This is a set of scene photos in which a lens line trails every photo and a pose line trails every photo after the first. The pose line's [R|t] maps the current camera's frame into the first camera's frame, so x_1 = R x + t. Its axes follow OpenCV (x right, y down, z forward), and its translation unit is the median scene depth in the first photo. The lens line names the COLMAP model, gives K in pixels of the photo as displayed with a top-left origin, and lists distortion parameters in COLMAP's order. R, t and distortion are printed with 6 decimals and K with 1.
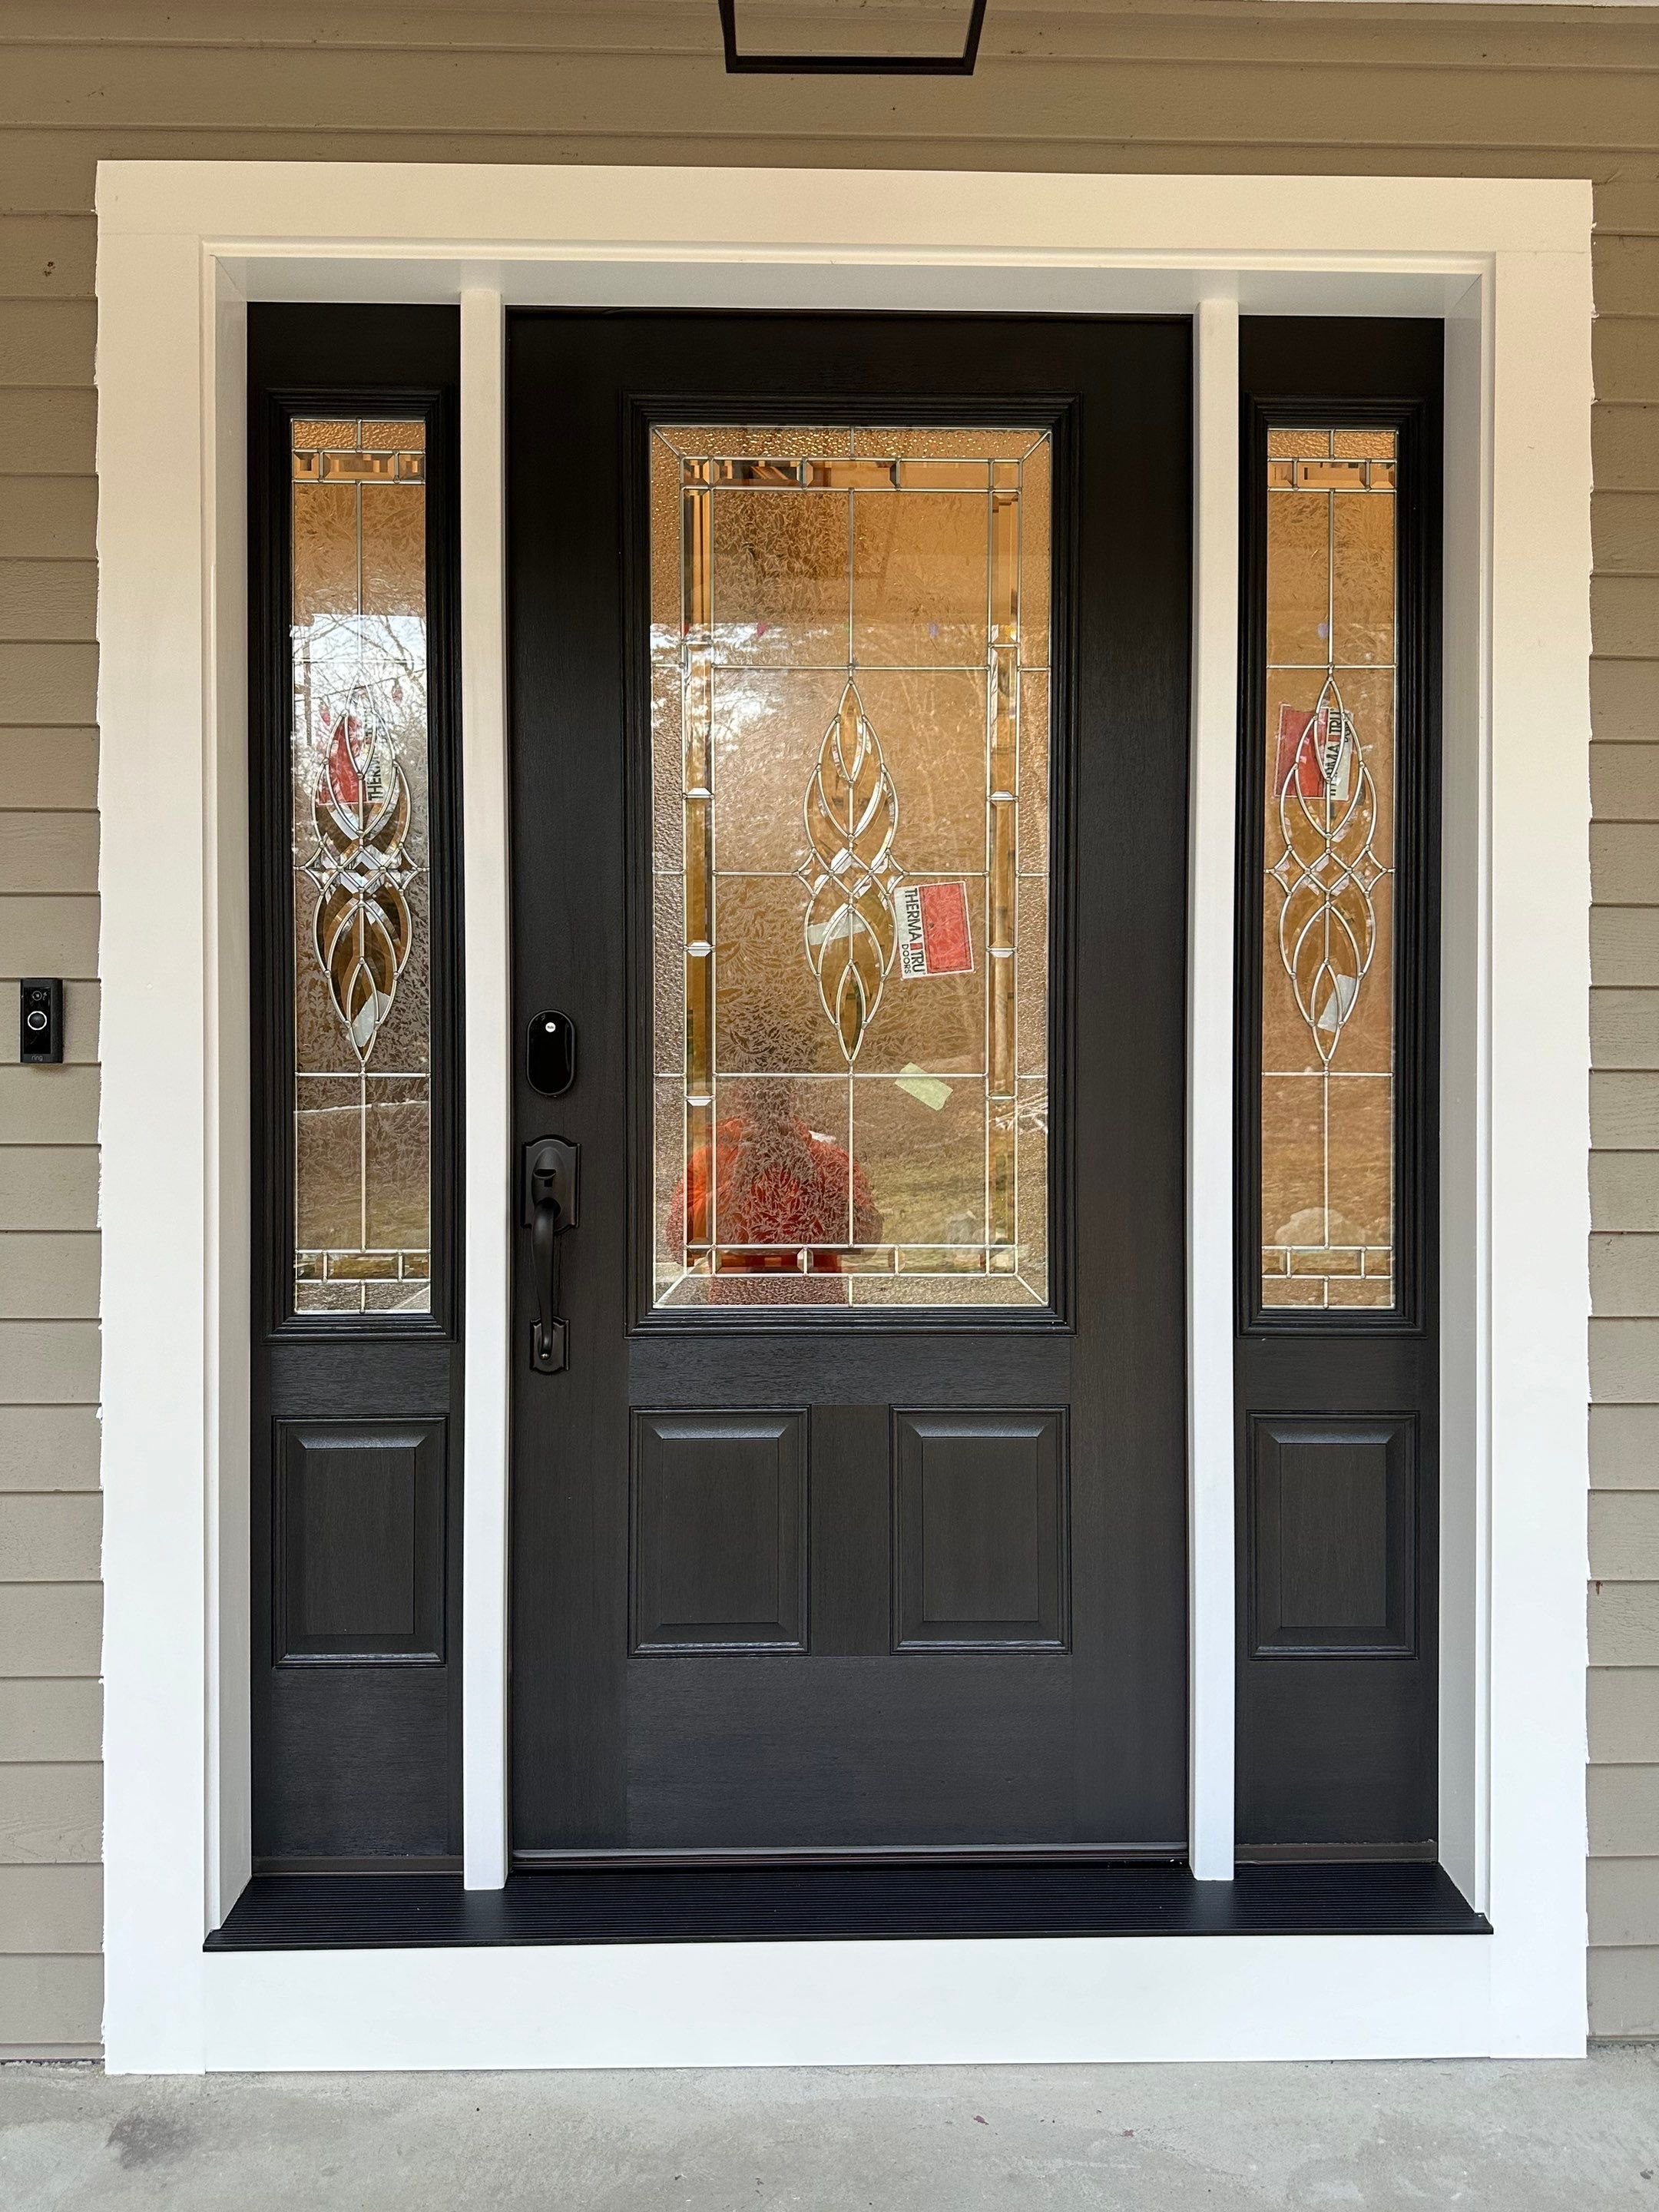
lens RADIAL K [[1540.7, 0, 829.5], [0, 1540.7, 1106.0], [0, 0, 1]] dist [0.030731, -0.036536]
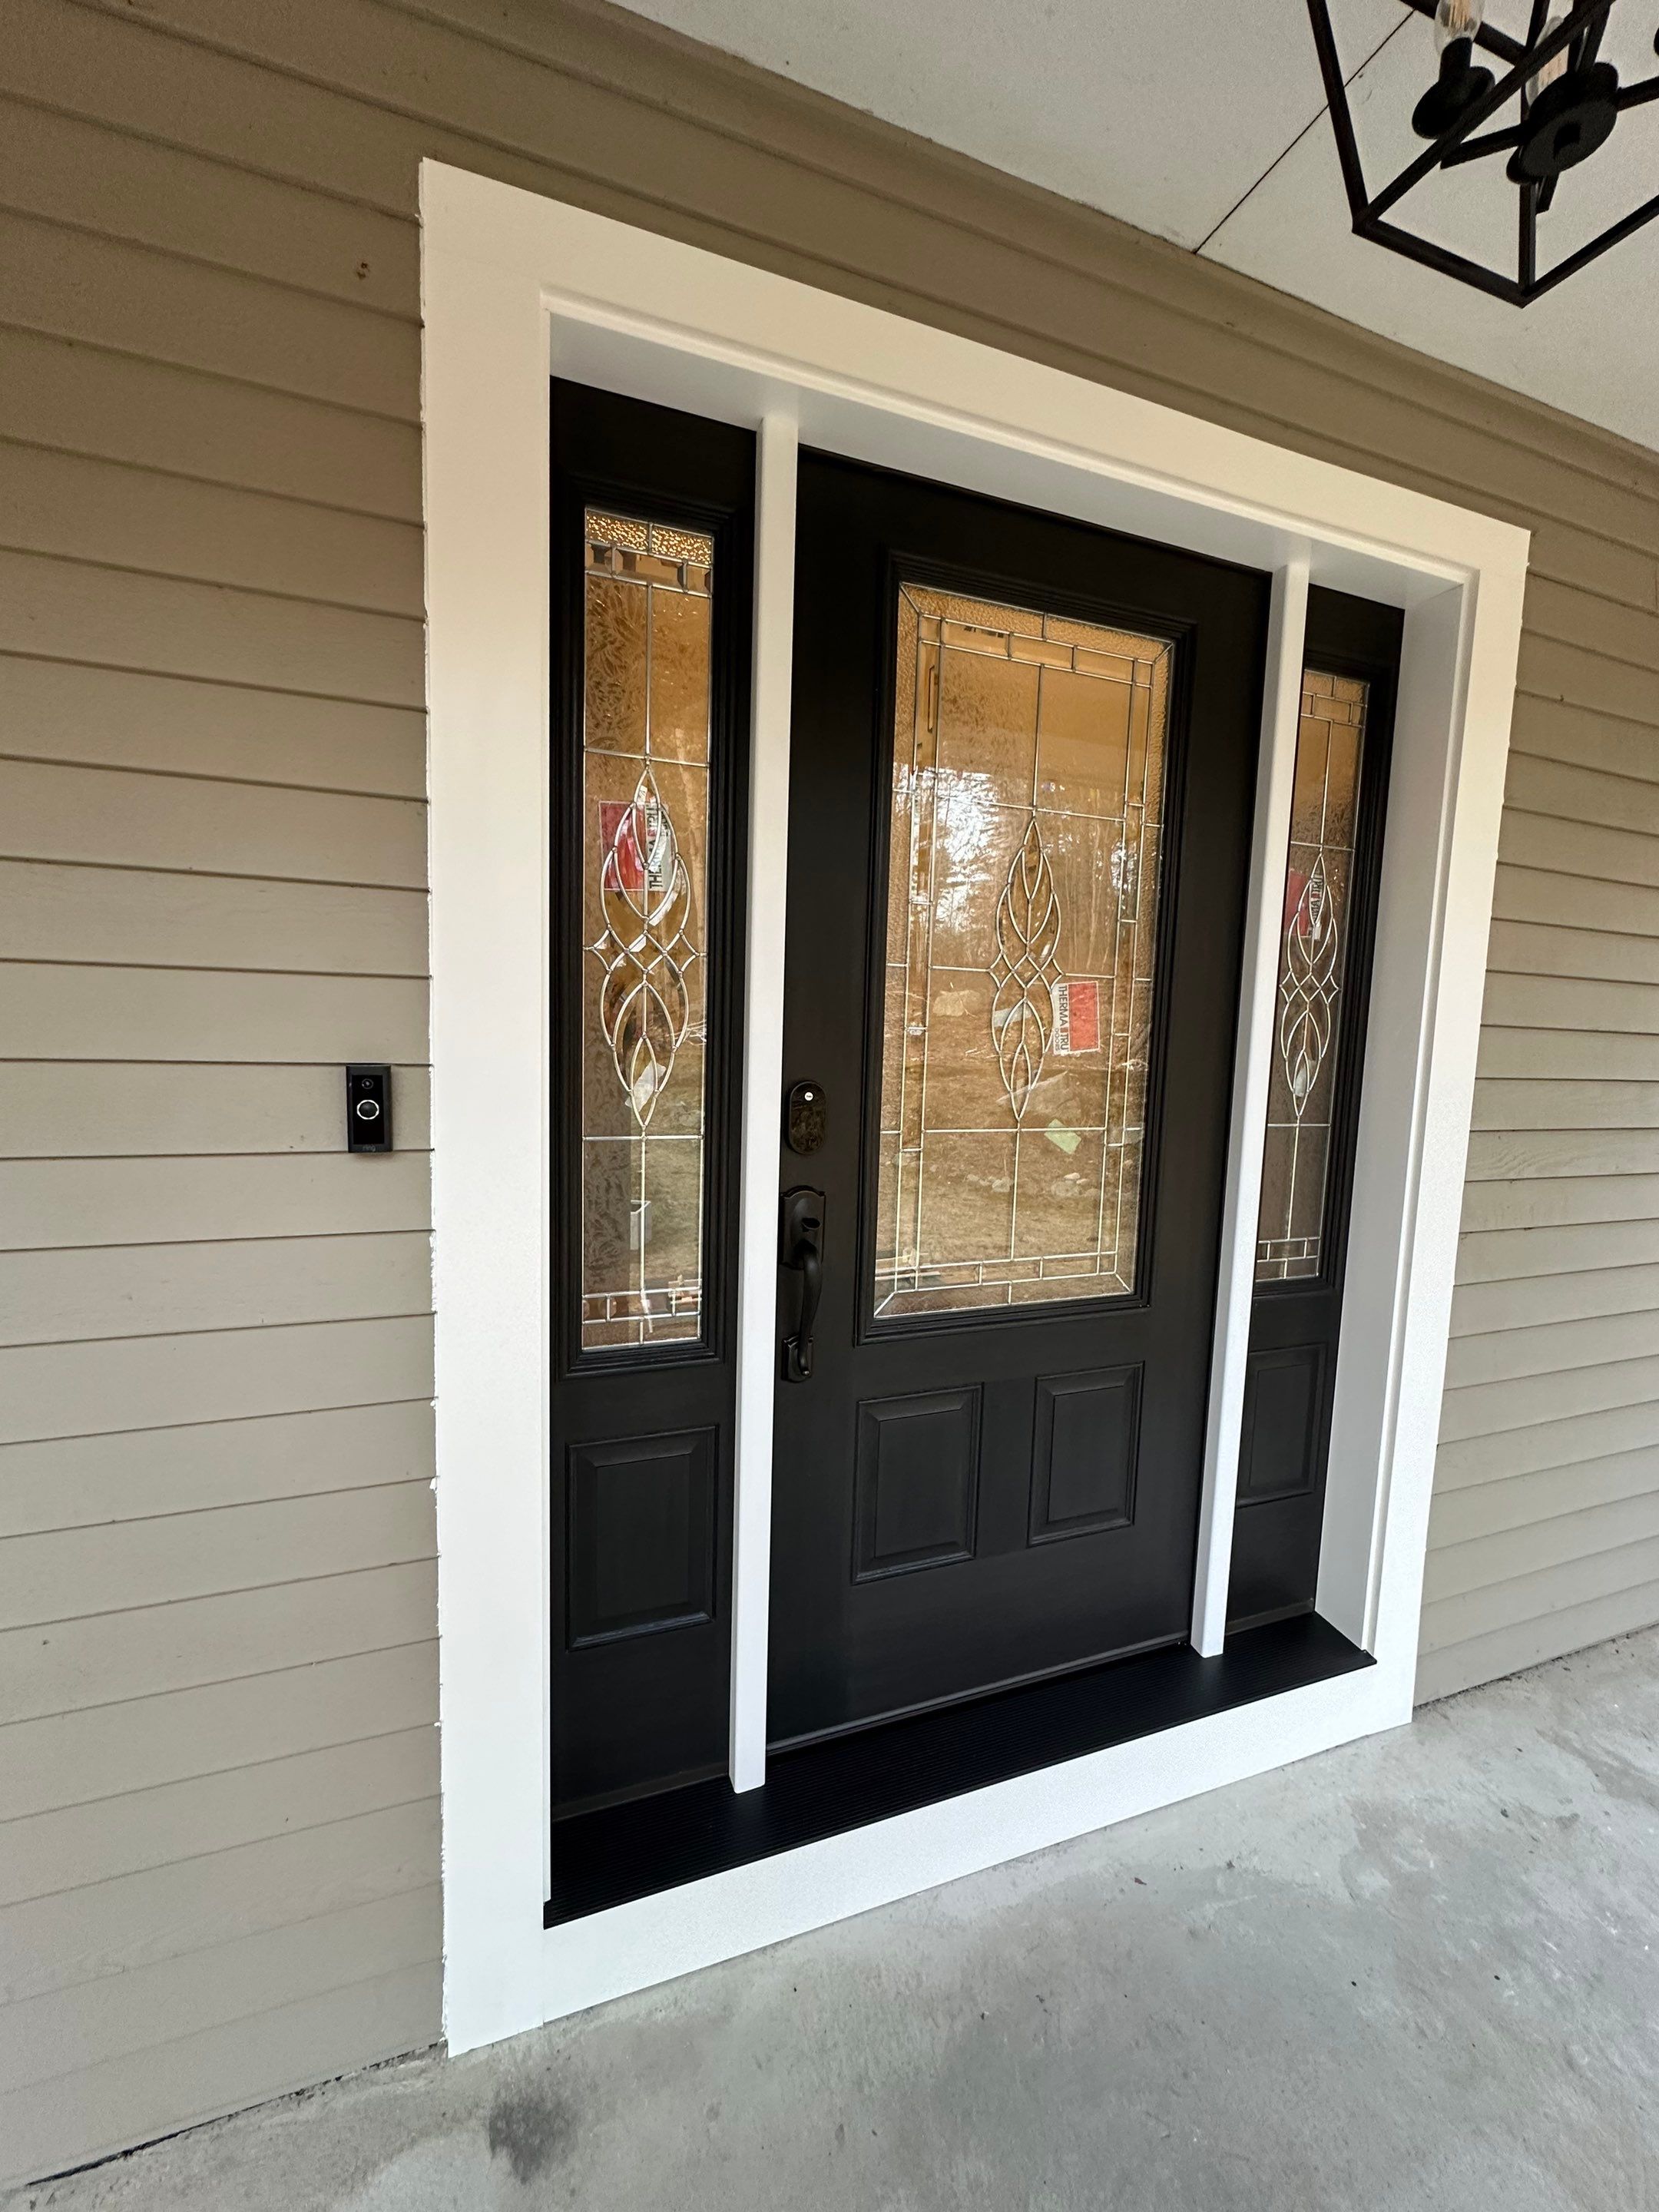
lens RADIAL K [[875.8, 0, 835.5], [0, 875.8, 1103.4], [0, 0, 1]] dist [-0.002380, 0.000409]
pose [[0.944970, -0.002284, 0.327148, -0.383831], [-0.028735, 0.995532, 0.089951, -0.107341], [-0.325891, -0.094402, 0.940682, 0.365449]]
